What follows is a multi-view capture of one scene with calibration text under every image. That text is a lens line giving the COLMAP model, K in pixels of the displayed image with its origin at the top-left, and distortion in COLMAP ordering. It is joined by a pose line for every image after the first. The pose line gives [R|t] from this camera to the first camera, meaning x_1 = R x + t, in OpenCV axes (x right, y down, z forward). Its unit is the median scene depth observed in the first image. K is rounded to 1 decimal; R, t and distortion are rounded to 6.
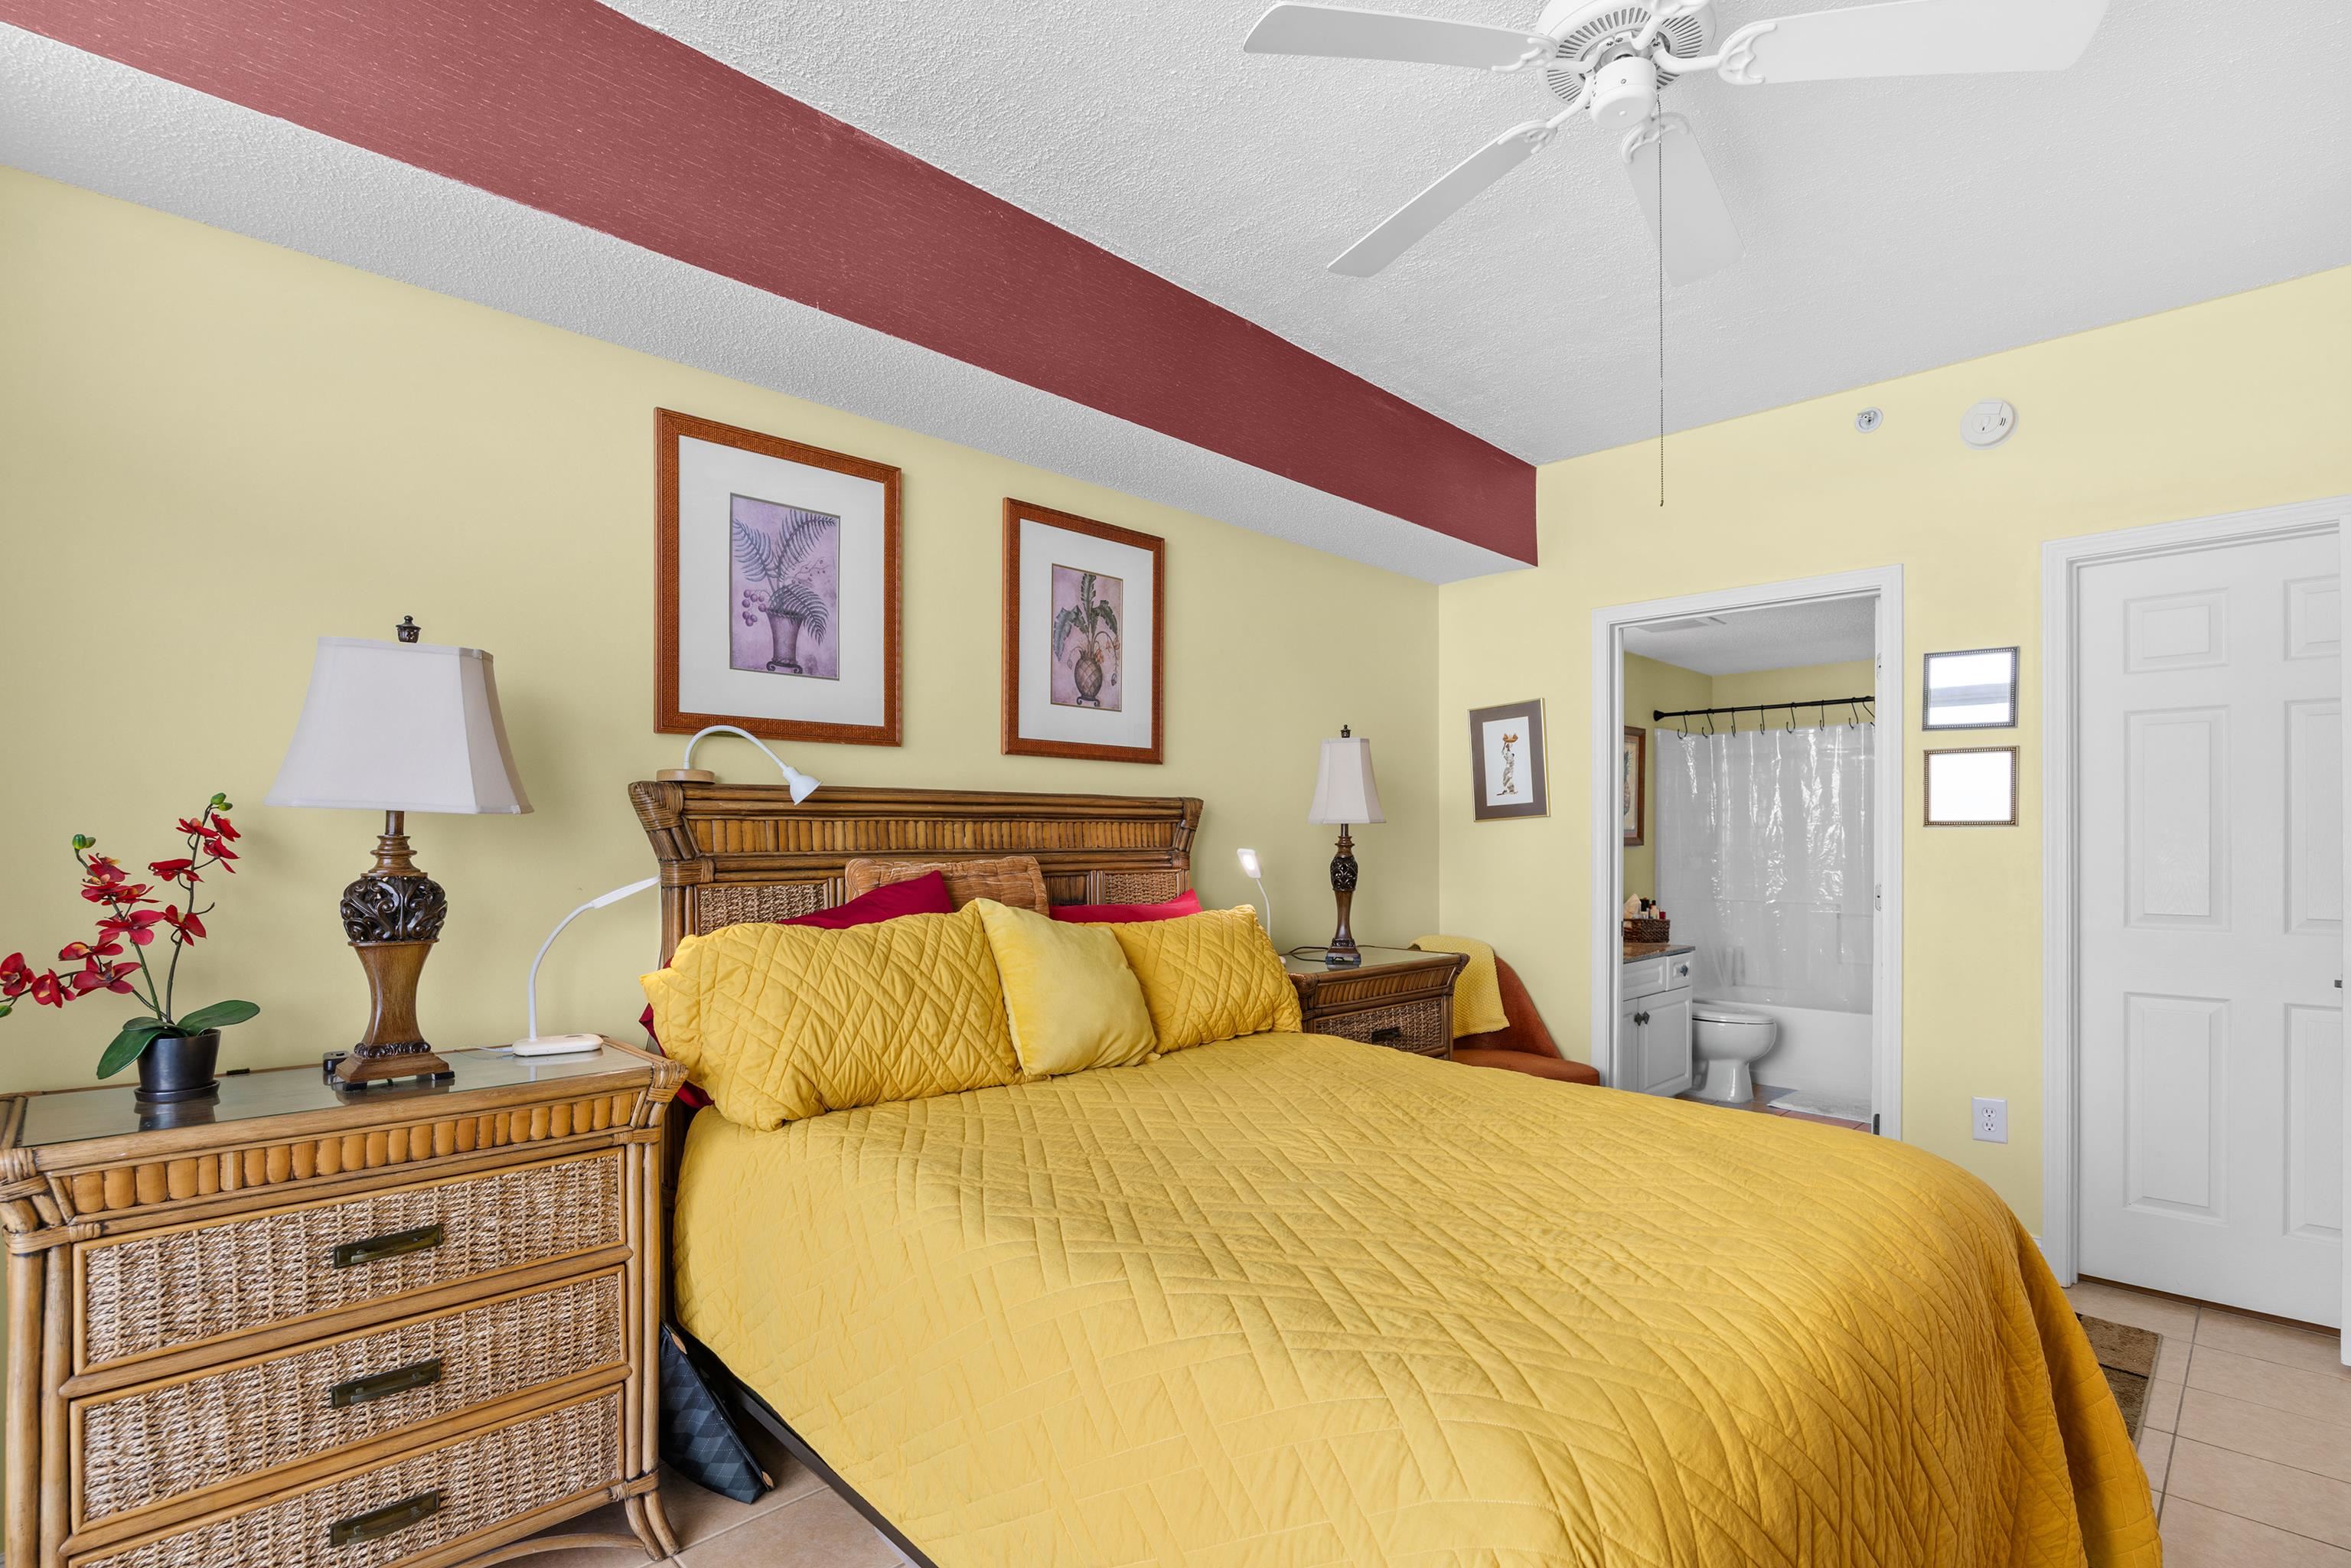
lens RADIAL K [[1134.7, 0, 1170.0], [0, 1134.7, 859.0], [0, 0, 1]] dist [-0.001110, -0.000060]
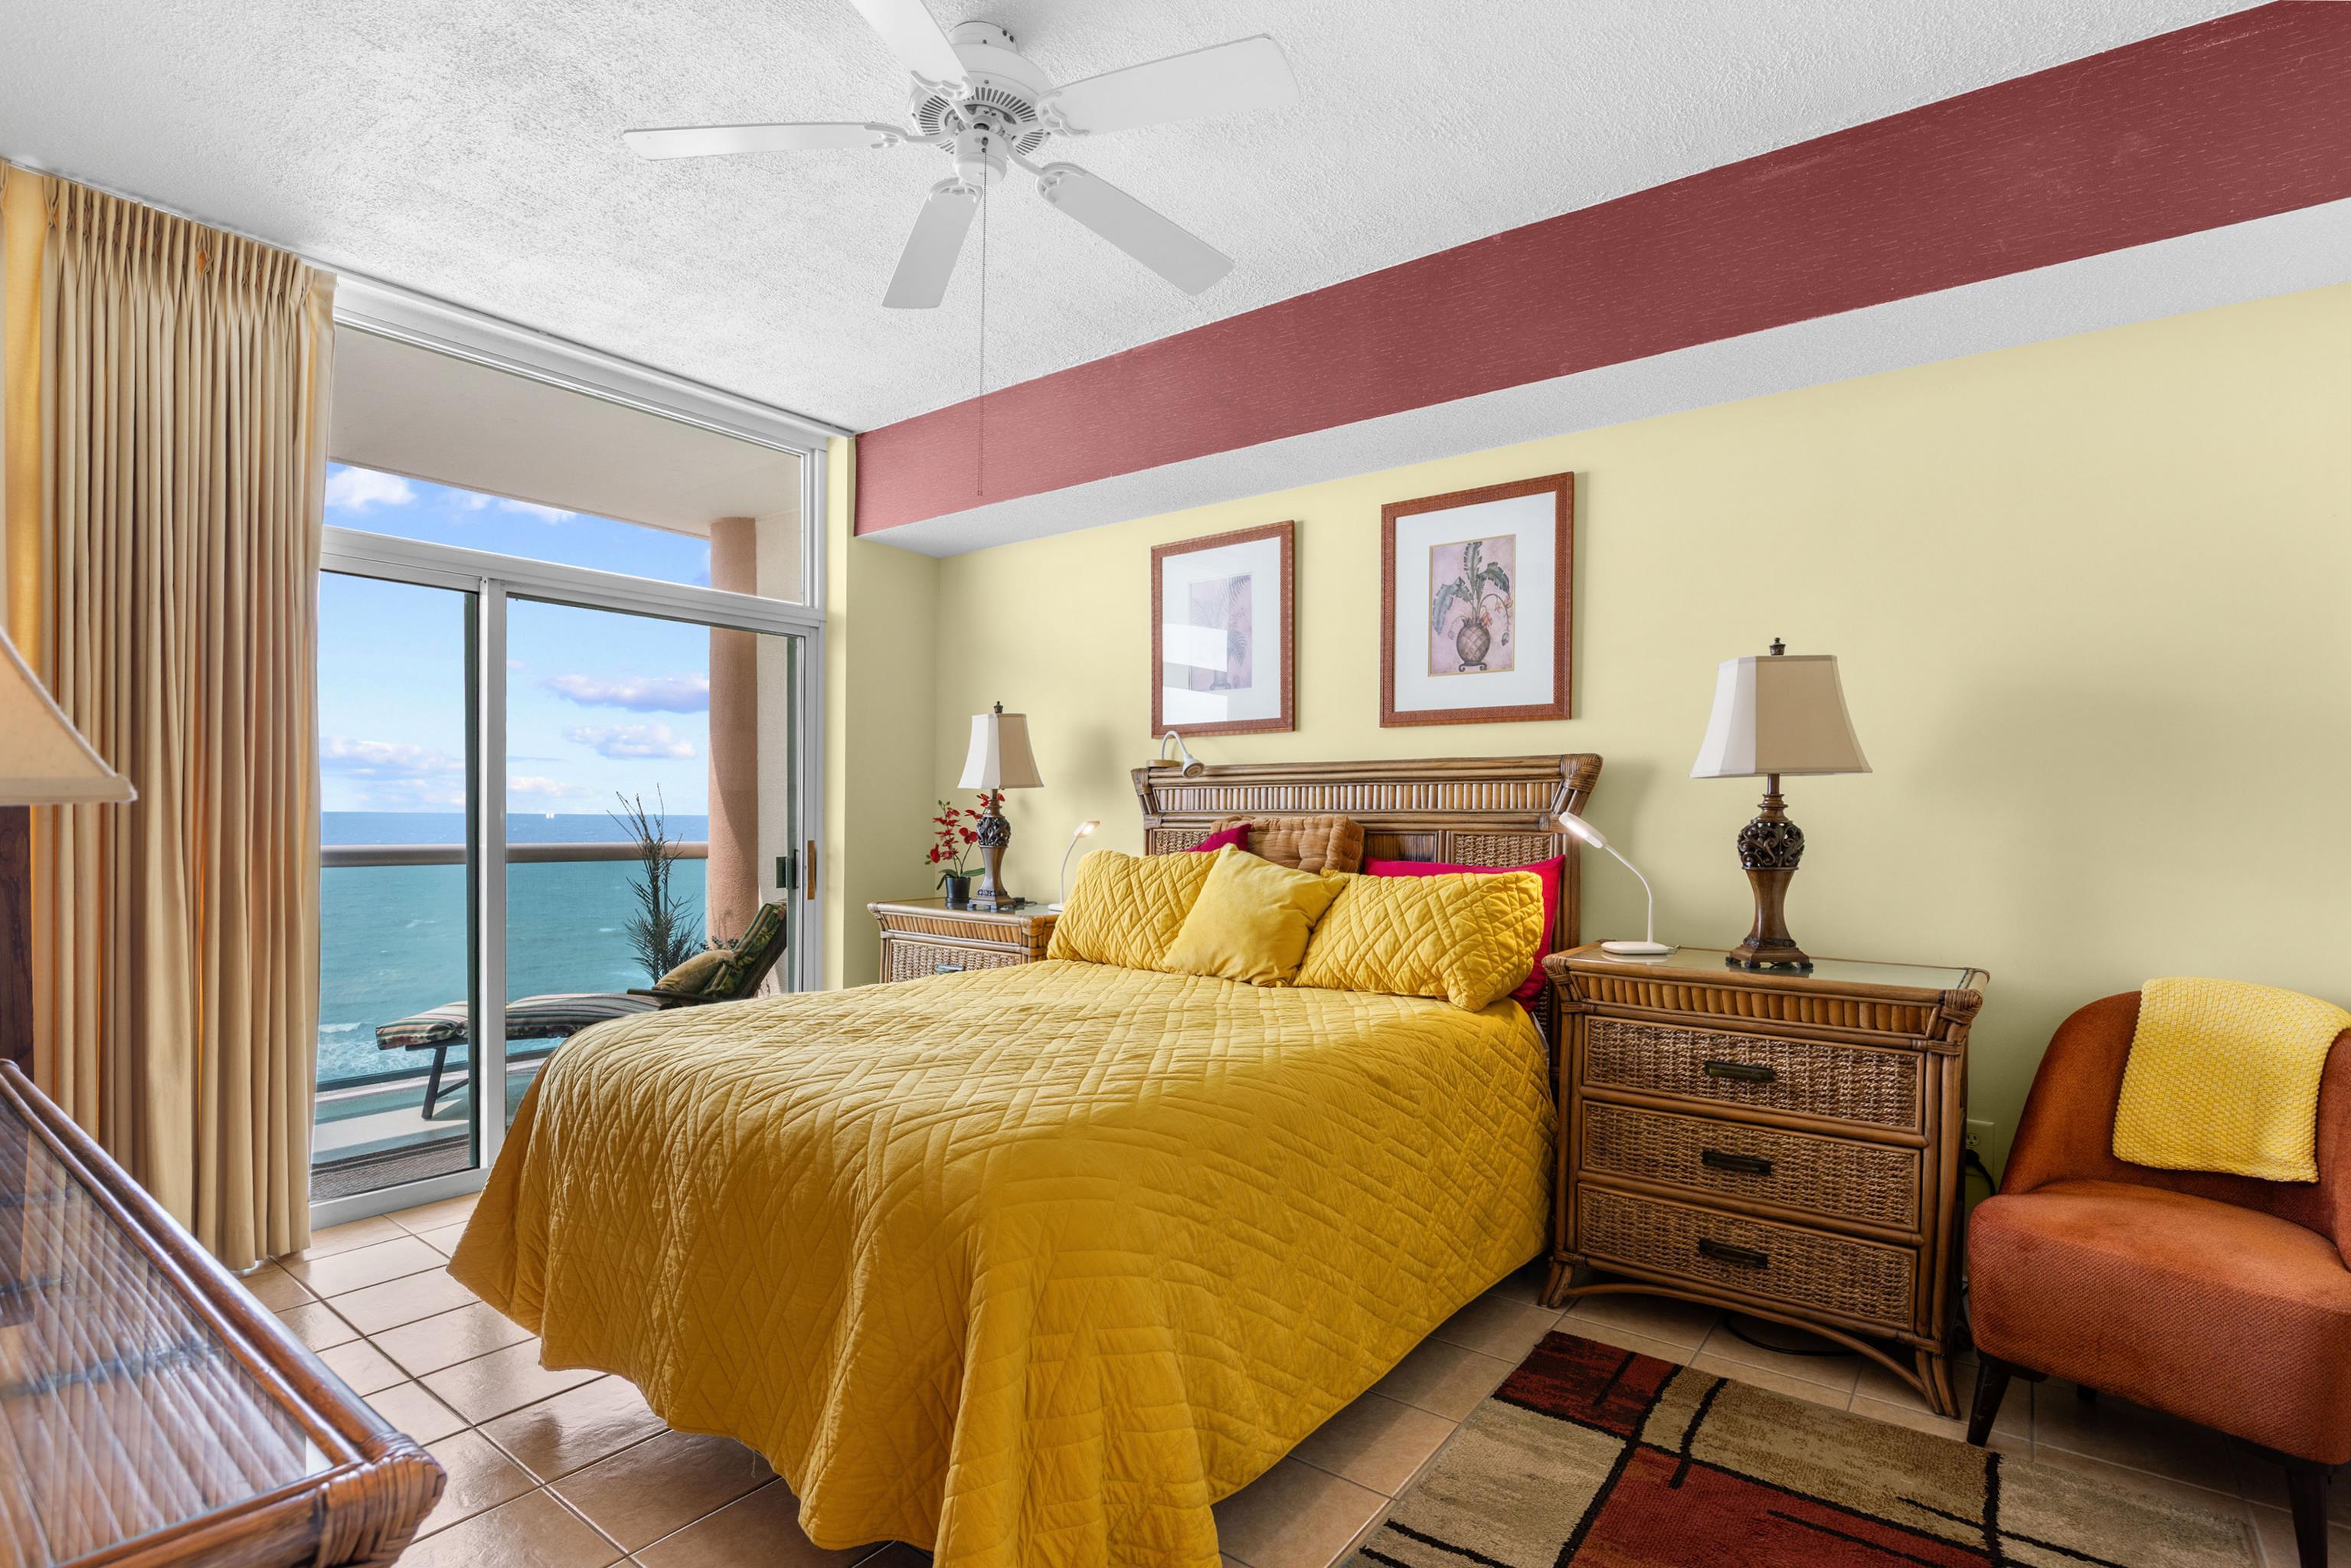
lens RADIAL K [[1125.4, 0, 1170.6], [0, 1125.4, 822.7], [0, 0, 1]] dist [-0.001915, 0.000019]
pose [[0.158365, 0.020660, -0.987165, 0.905442], [-0.008968, 0.999770, 0.019485, -0.014355], [0.987340, 0.005768, 0.158514, 0.571646]]
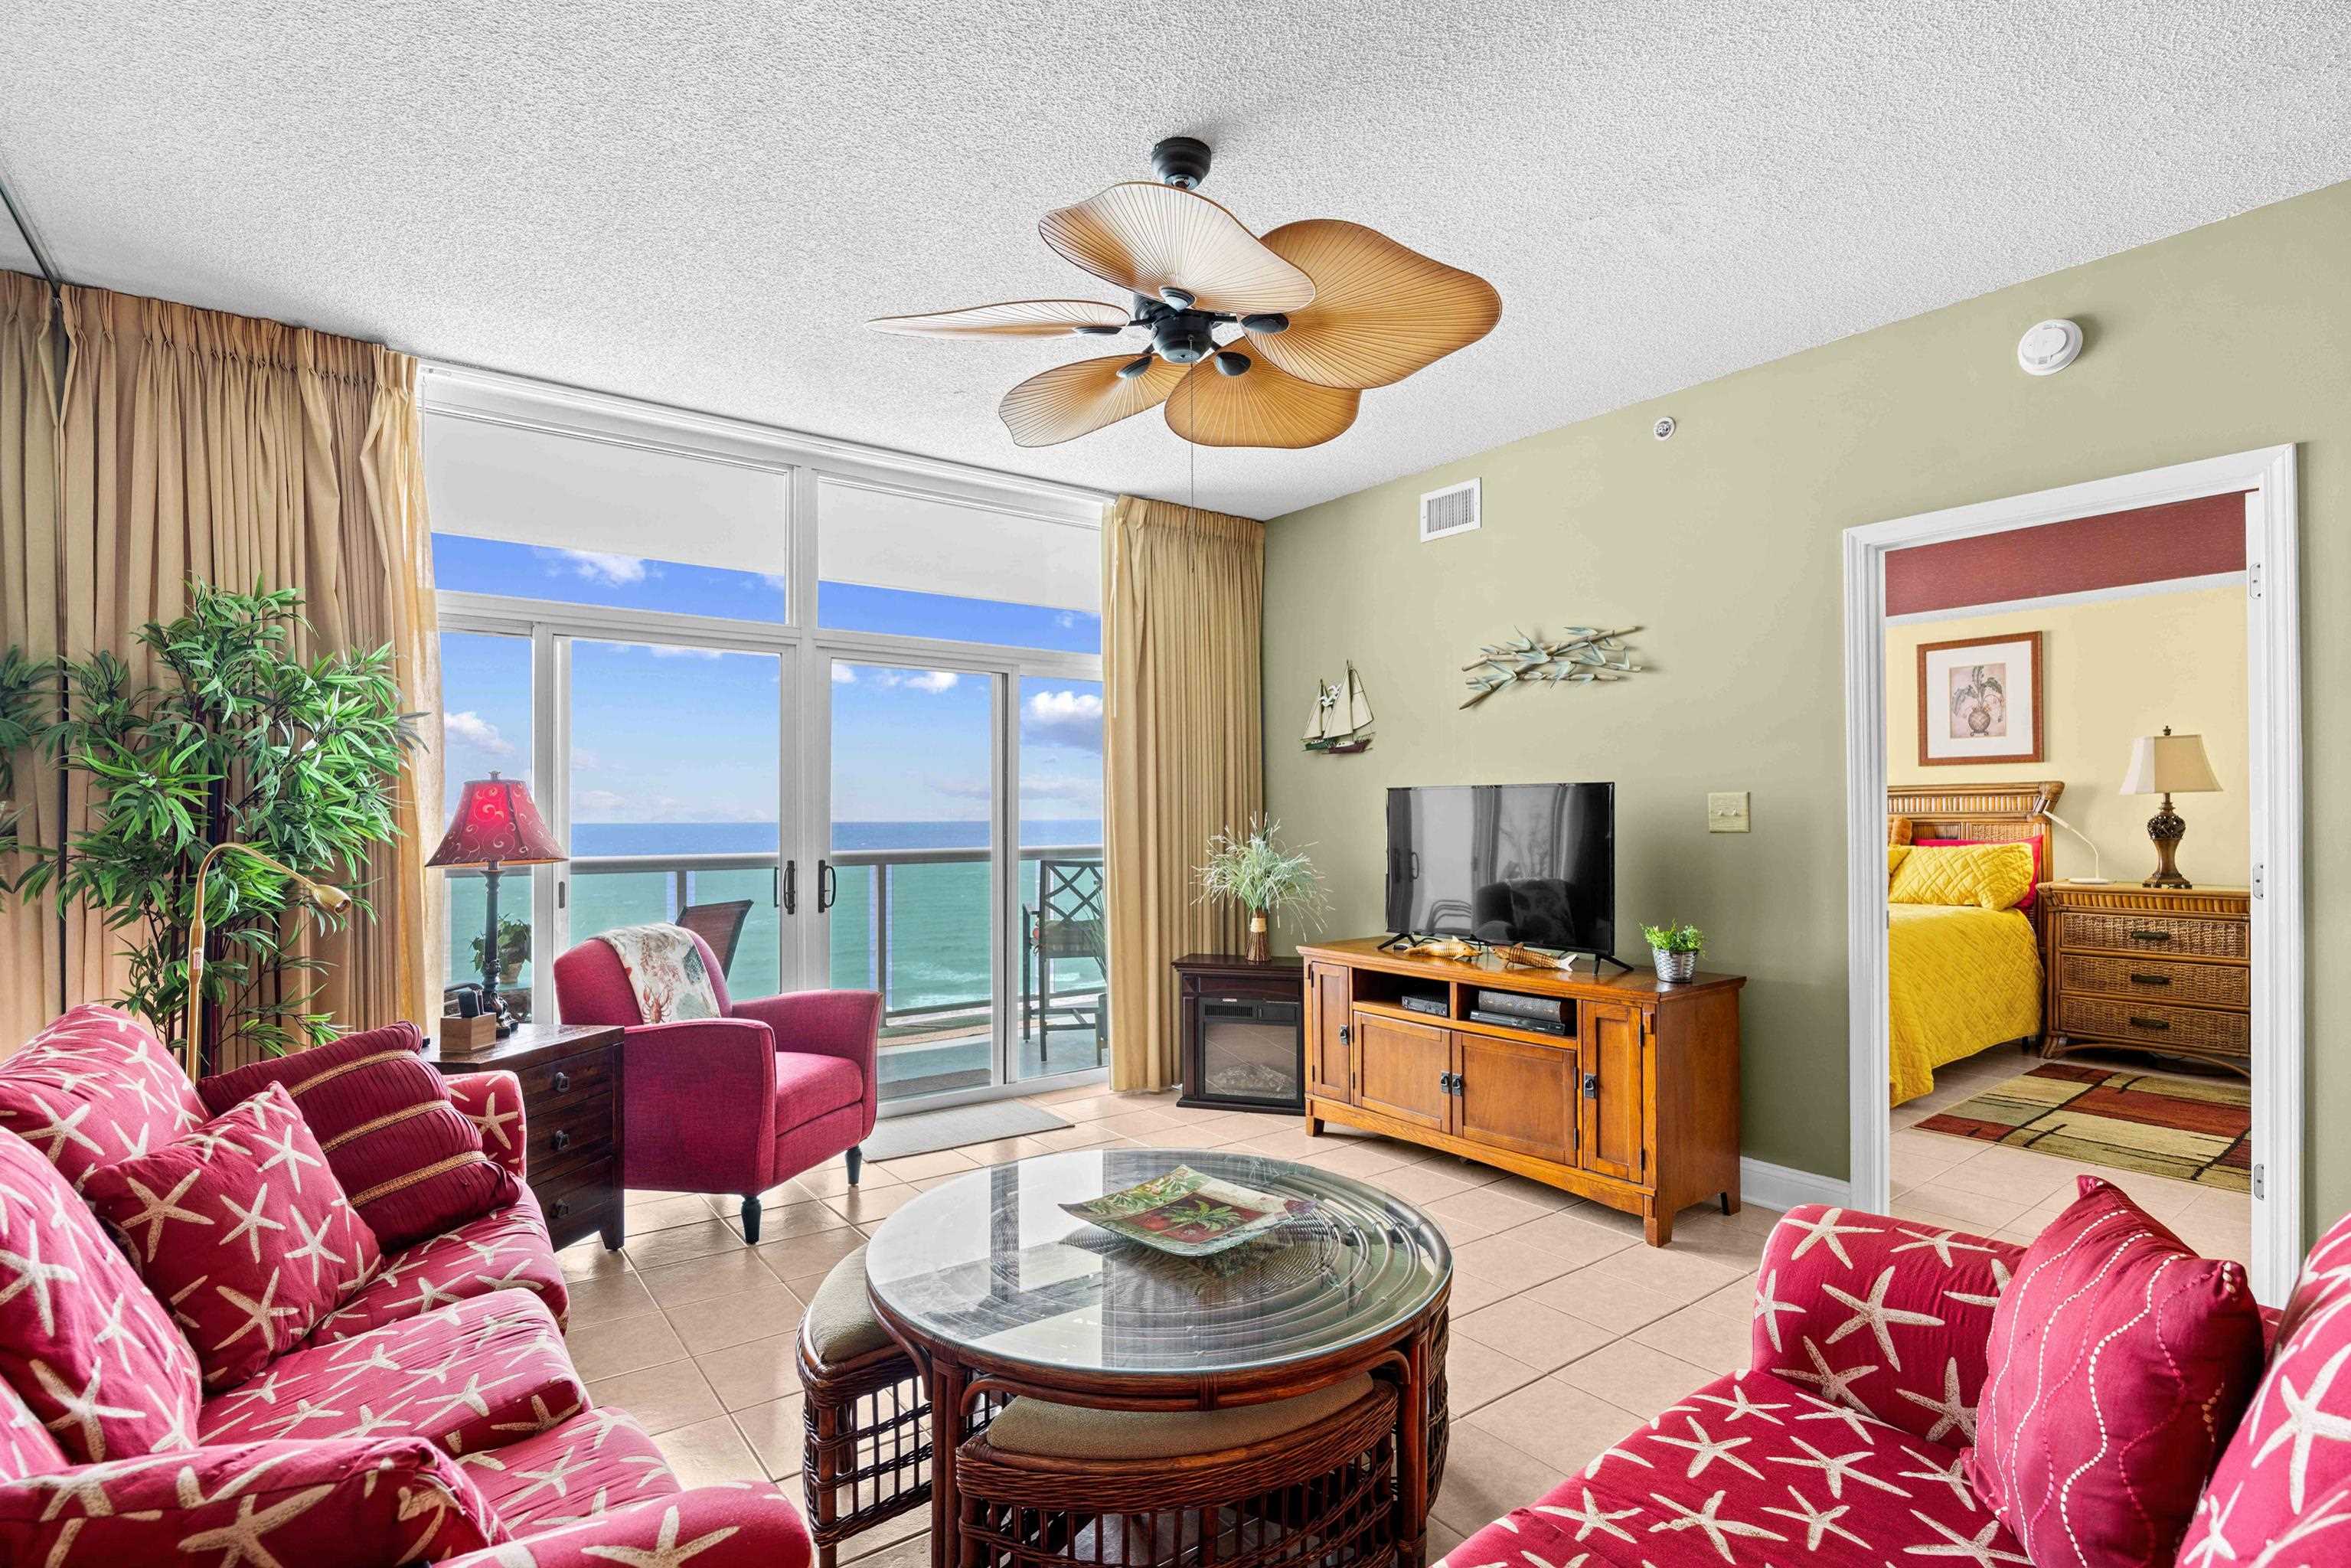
lens RADIAL K [[1126.9, 0, 1189.2], [0, 1126.9, 803.9], [0, 0, 1]] dist [-0.002364, -0.001217]
pose [[-0.104676, 0.001840, -0.994505, 1.956919], [0.008364, 0.999965, 0.000970, -0.034091], [0.994471, -0.008217, -0.104688, -0.120819]]
